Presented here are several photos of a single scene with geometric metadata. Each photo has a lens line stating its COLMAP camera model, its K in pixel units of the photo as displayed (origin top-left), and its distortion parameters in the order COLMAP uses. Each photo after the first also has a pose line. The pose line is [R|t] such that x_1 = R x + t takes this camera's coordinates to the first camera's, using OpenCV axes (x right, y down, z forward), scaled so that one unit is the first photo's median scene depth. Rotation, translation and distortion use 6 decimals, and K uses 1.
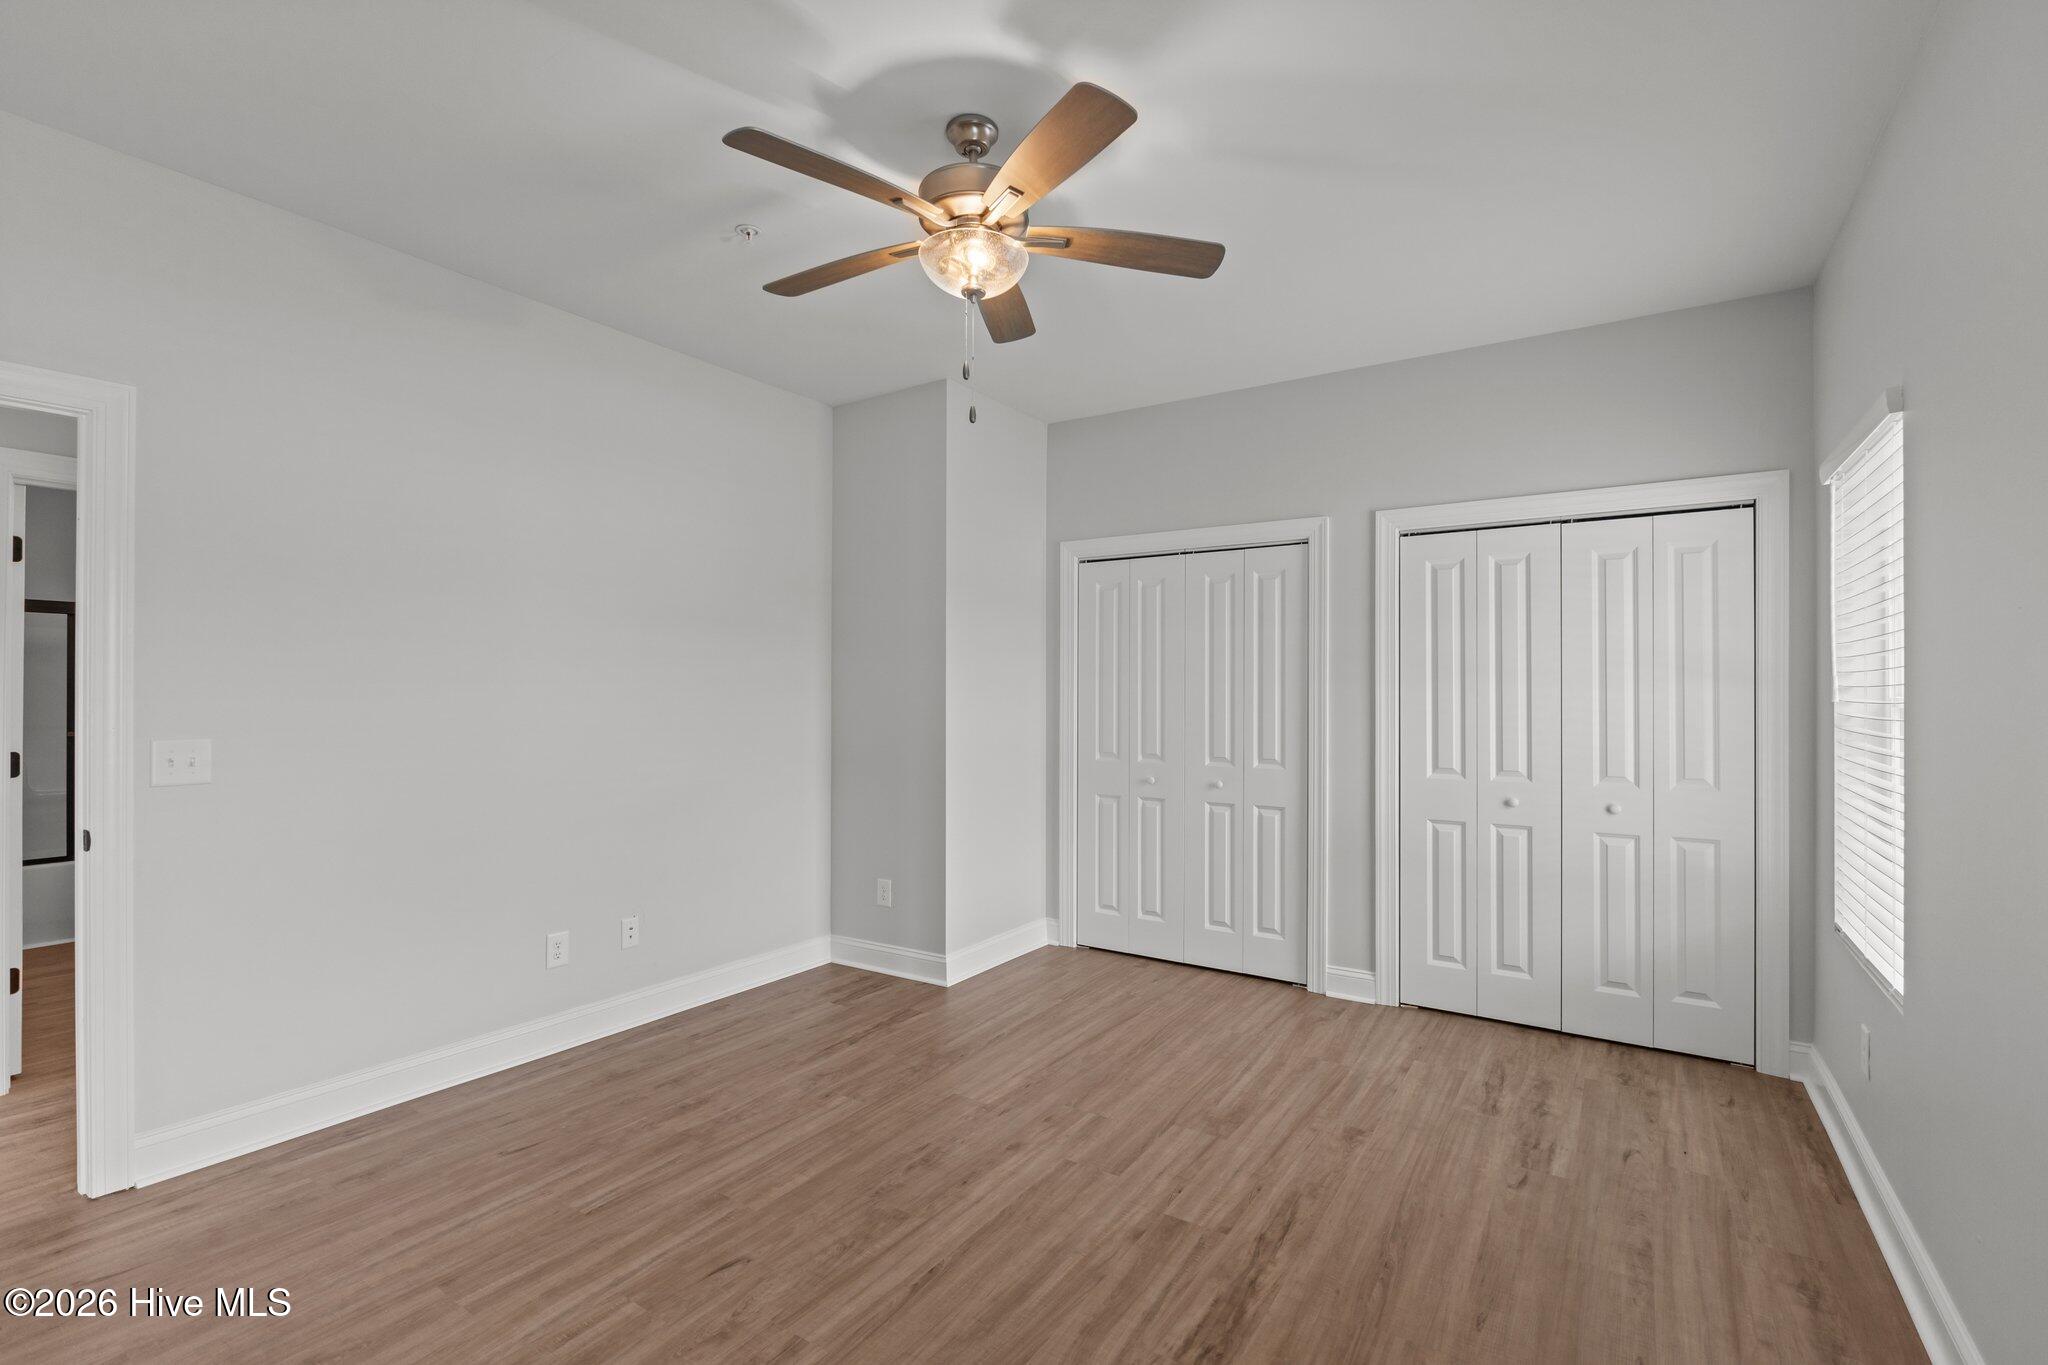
lens RADIAL K [[911.5, 0, 1029.4], [0, 911.5, 684.5], [0, 0, 1]] dist [-0.009066, -0.000402]
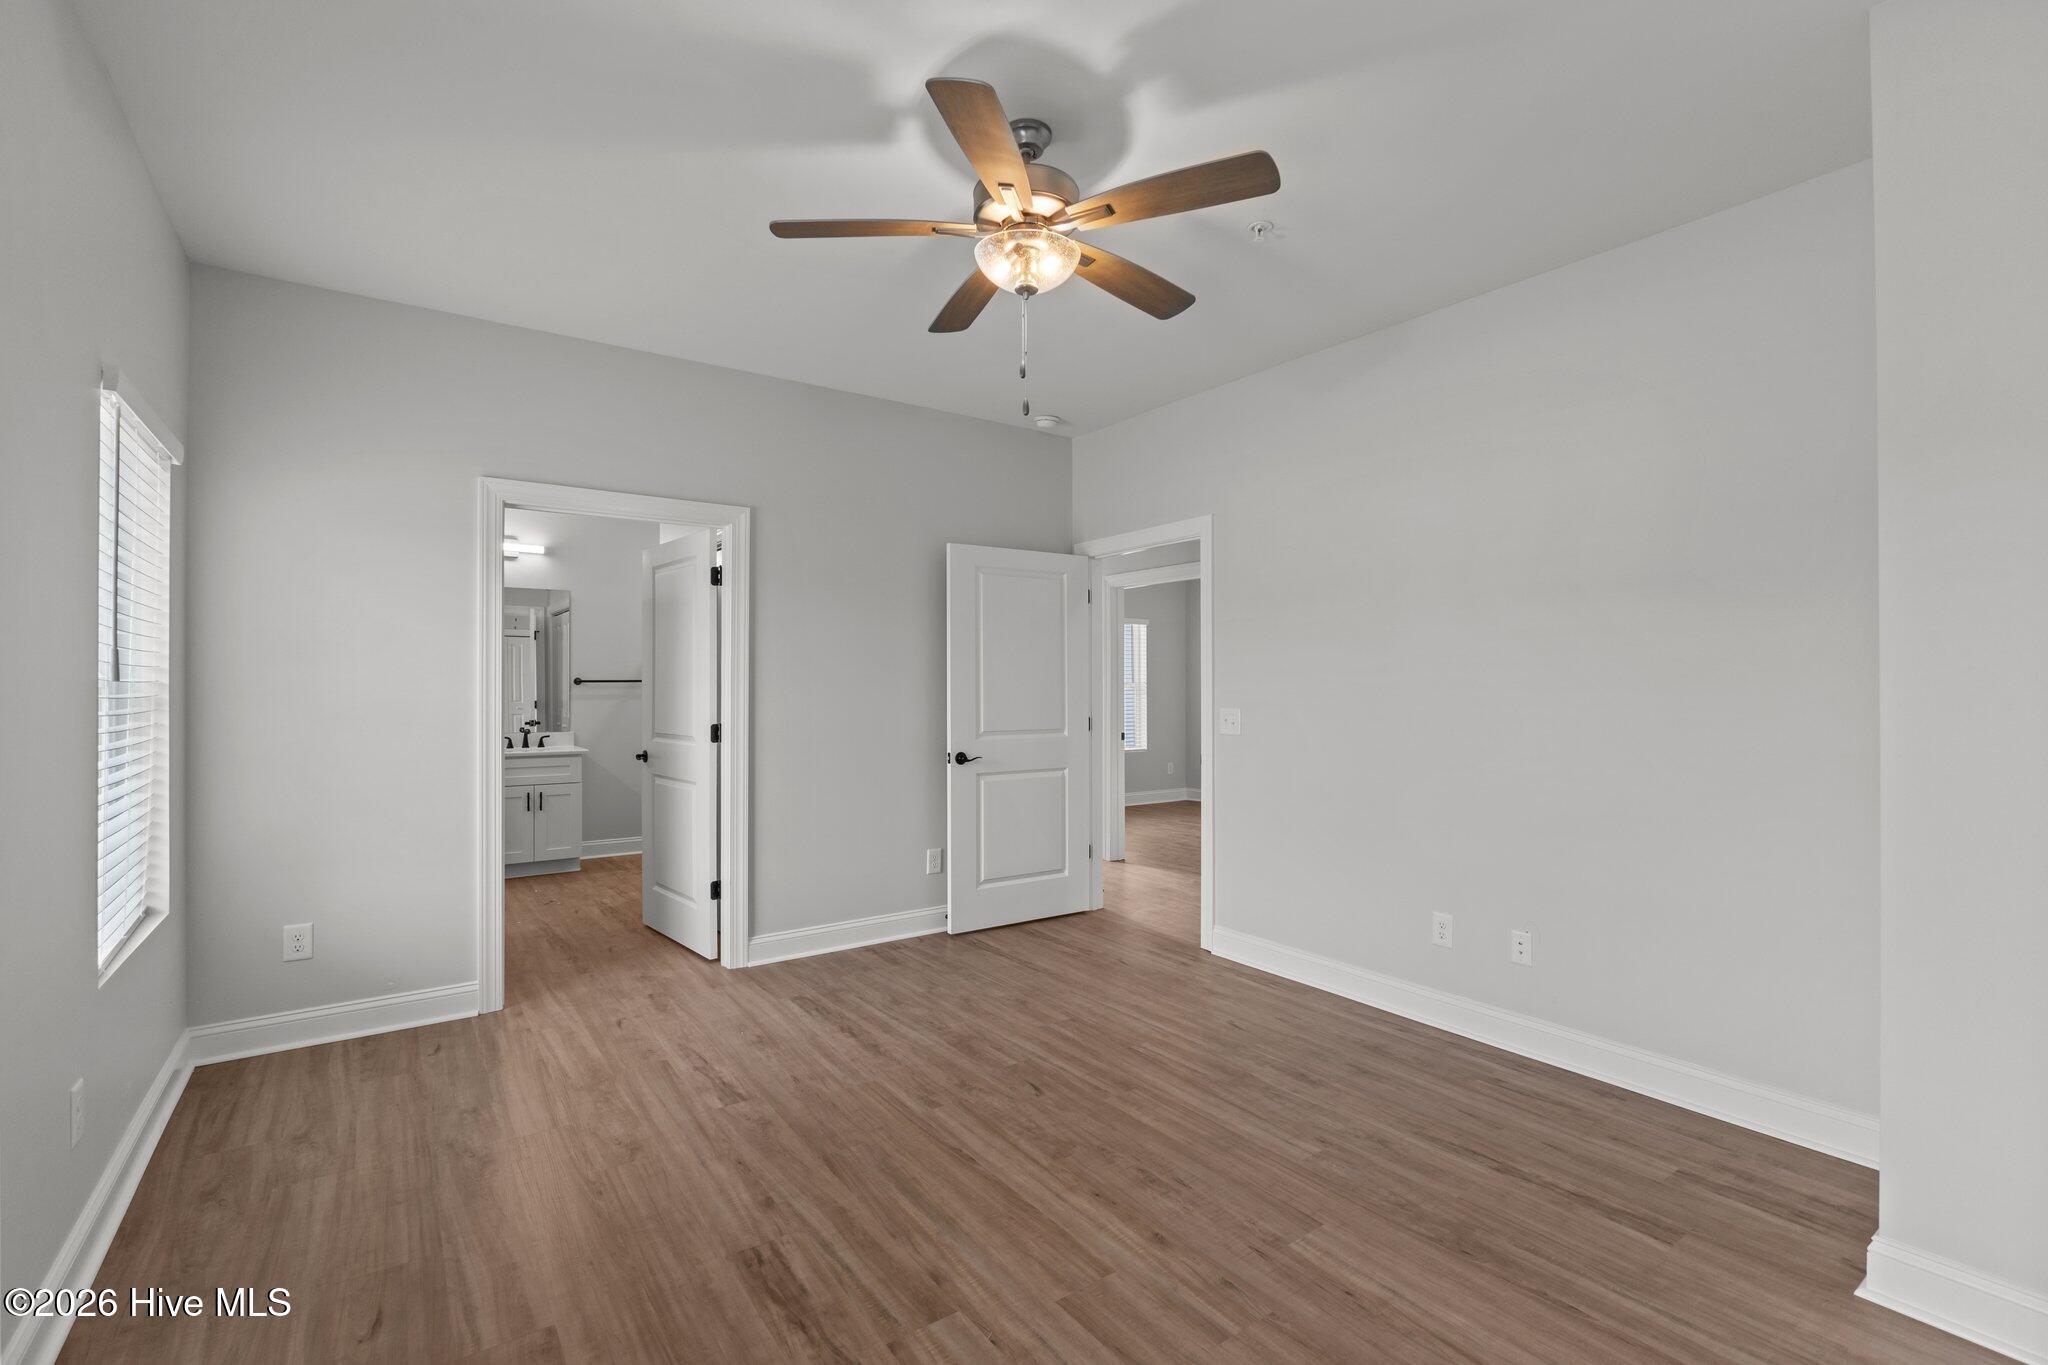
lens RADIAL K [[911.5, 0, 1029.4], [0, 911.5, 684.5], [0, 0, 1]] dist [-0.009066, -0.000402]
pose [[-0.360233, -0.004388, -0.932852, 0.709034], [0.006978, 0.999948, -0.007399, 0.020728], [0.932836, -0.009174, -0.360184, 1.083574]]
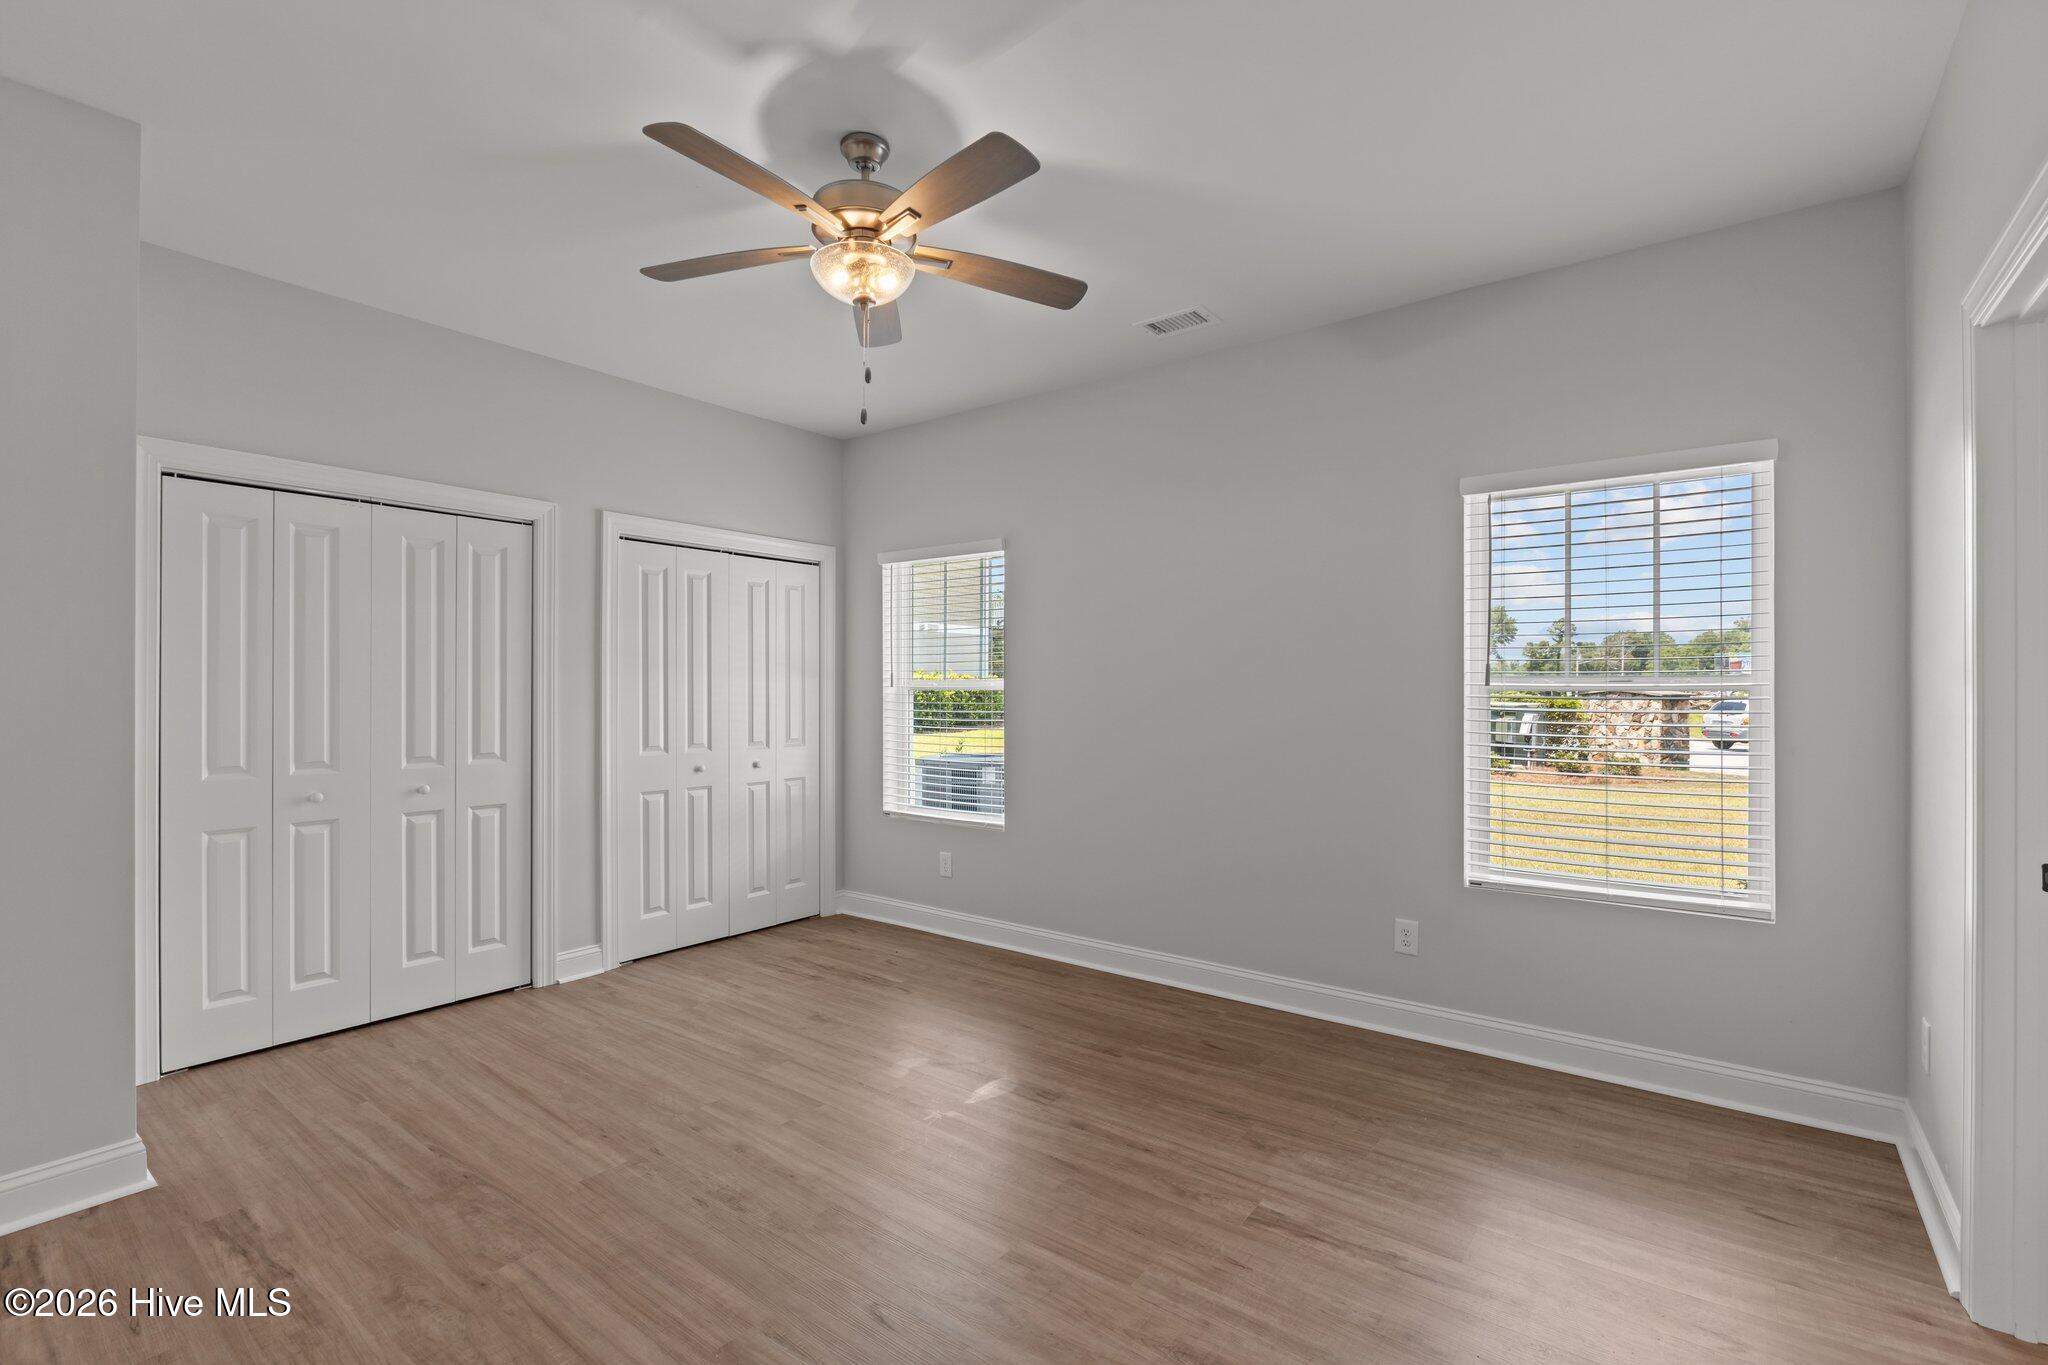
lens RADIAL K [[911.5, 0, 1029.4], [0, 911.5, 684.5], [0, 0, 1]] dist [-0.009066, -0.000402]
pose [[0.071603, 0.001325, 0.997432, -0.875518], [-0.009943, 0.999950, -0.000614, 0.011842], [-0.997384, -0.009873, 0.071612, 0.574626]]
